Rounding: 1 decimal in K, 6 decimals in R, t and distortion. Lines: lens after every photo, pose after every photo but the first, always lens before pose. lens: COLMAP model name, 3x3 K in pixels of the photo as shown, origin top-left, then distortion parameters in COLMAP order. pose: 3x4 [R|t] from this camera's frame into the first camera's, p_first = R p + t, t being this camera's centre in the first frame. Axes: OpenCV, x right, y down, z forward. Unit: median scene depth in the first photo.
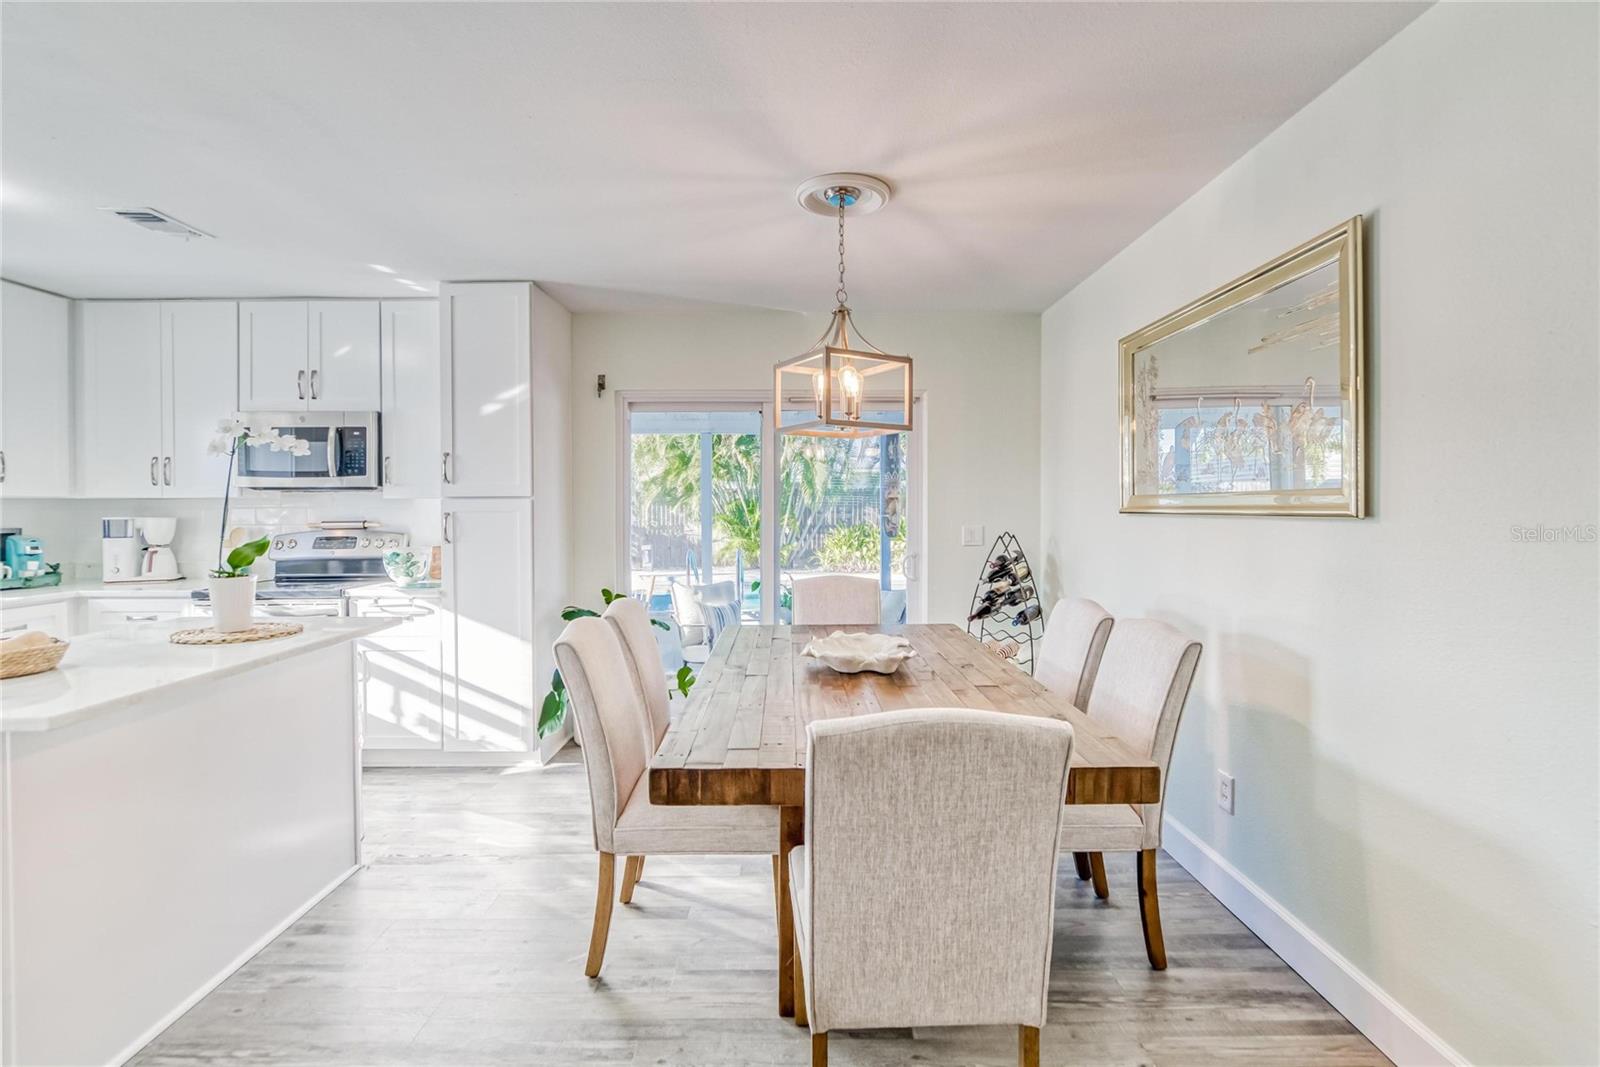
lens RADIAL K [[712.2, 0, 827.0], [0, 712.2, 512.8], [0, 0, 1]] dist [-0.025281, 0.005912]
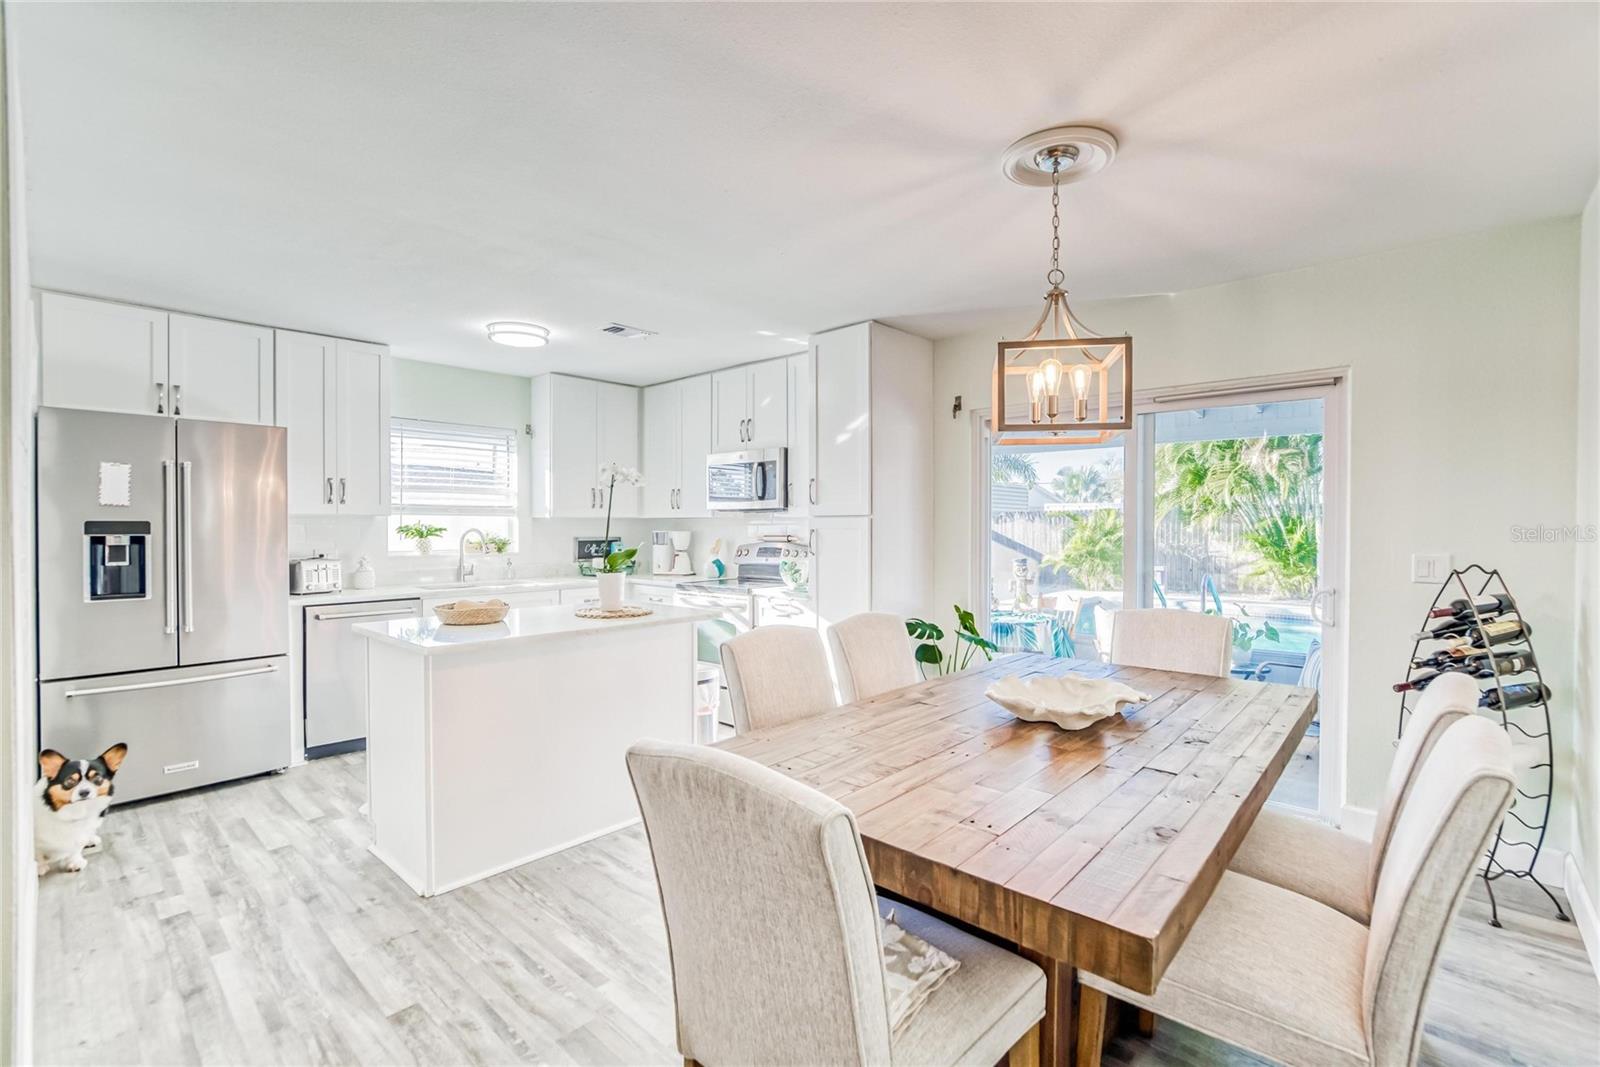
lens RADIAL K [[712.2, 0, 845.9], [0, 712.2, 529.5], [0, 0, 1]] dist [-0.025281, 0.005912]
pose [[0.741605, 0.007337, -0.670797, 0.282823], [-0.008724, 0.999961, 0.001292, -0.001908], [0.670780, 0.004893, 0.741640, 0.144784]]
